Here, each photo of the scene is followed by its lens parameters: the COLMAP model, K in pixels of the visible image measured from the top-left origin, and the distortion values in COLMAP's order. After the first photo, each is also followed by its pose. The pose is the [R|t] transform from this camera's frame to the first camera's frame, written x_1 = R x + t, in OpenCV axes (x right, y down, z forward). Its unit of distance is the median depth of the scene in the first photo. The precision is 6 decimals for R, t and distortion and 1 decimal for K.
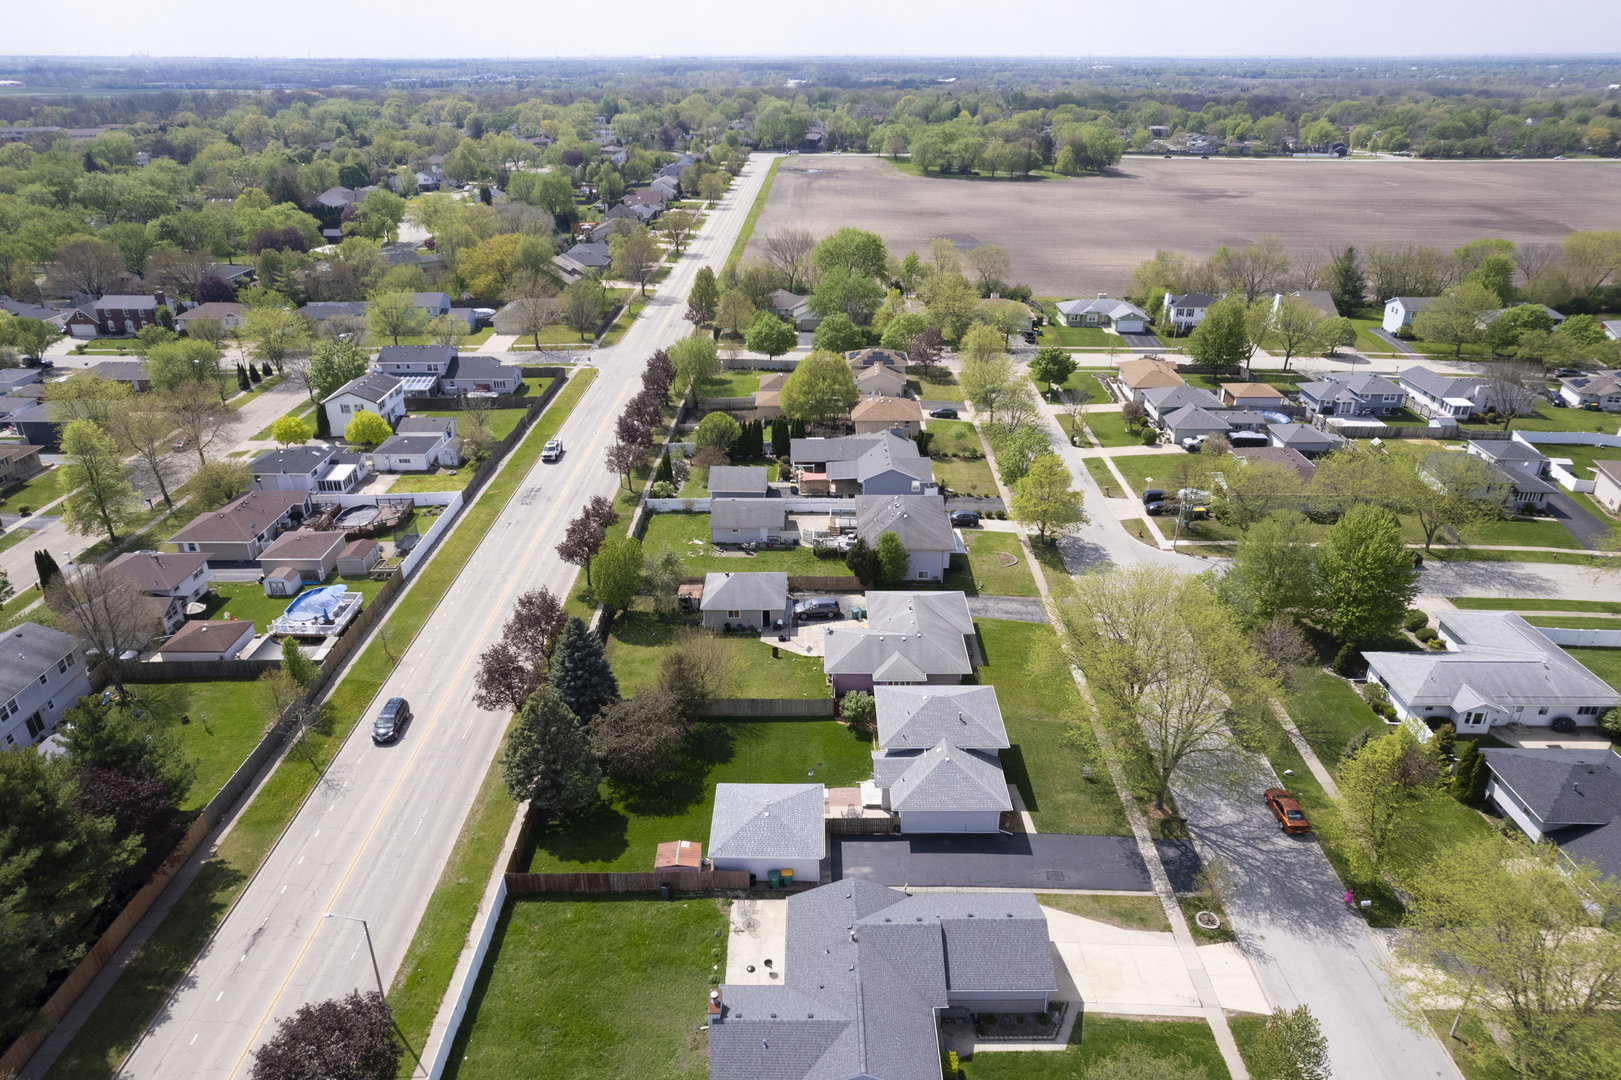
lens RADIAL K [[1064.3, 0, 809.8], [0, 1064.3, 535.8], [0, 0, 1]] dist [-0.075877, 0.089228]
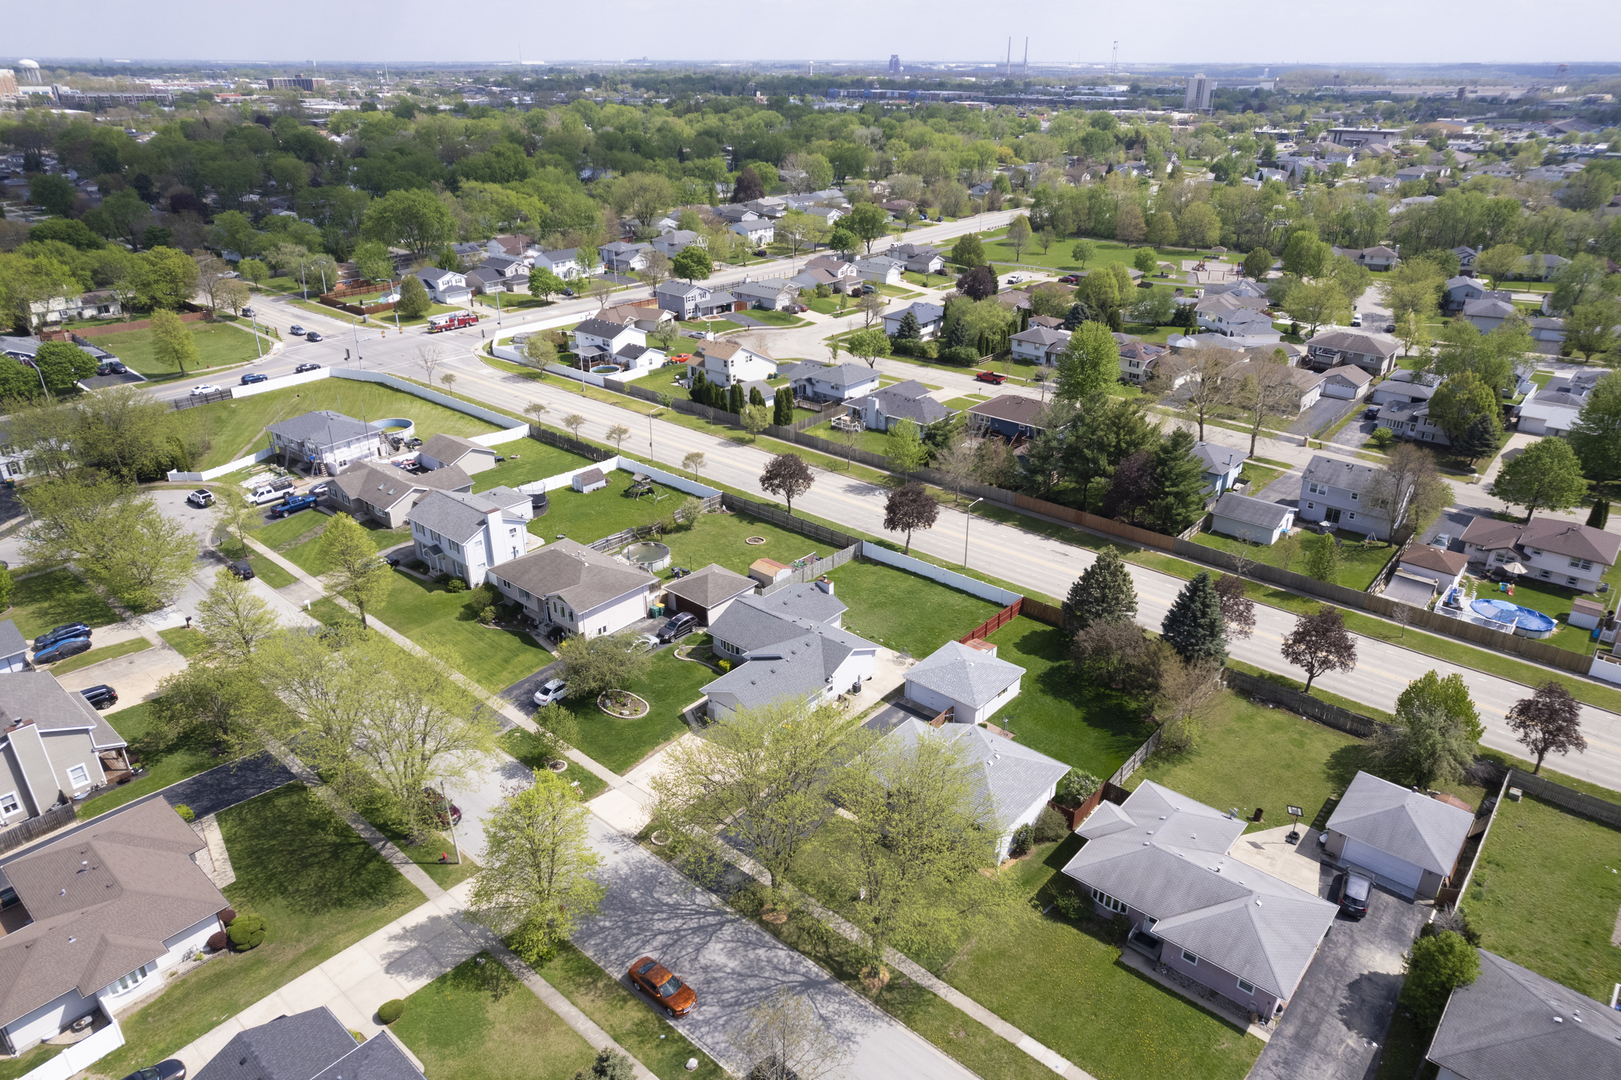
lens RADIAL K [[1046.4, 0, 808.5], [0, 1046.4, 546.2], [0, 0, 1]] dist [-0.071620, 0.080748]
pose [[-0.653077, 0.322651, -0.685118, 0.591717], [-0.317985, 0.704239, 0.634769, -0.376933], [0.687296, 0.632411, -0.357324, 0.830562]]
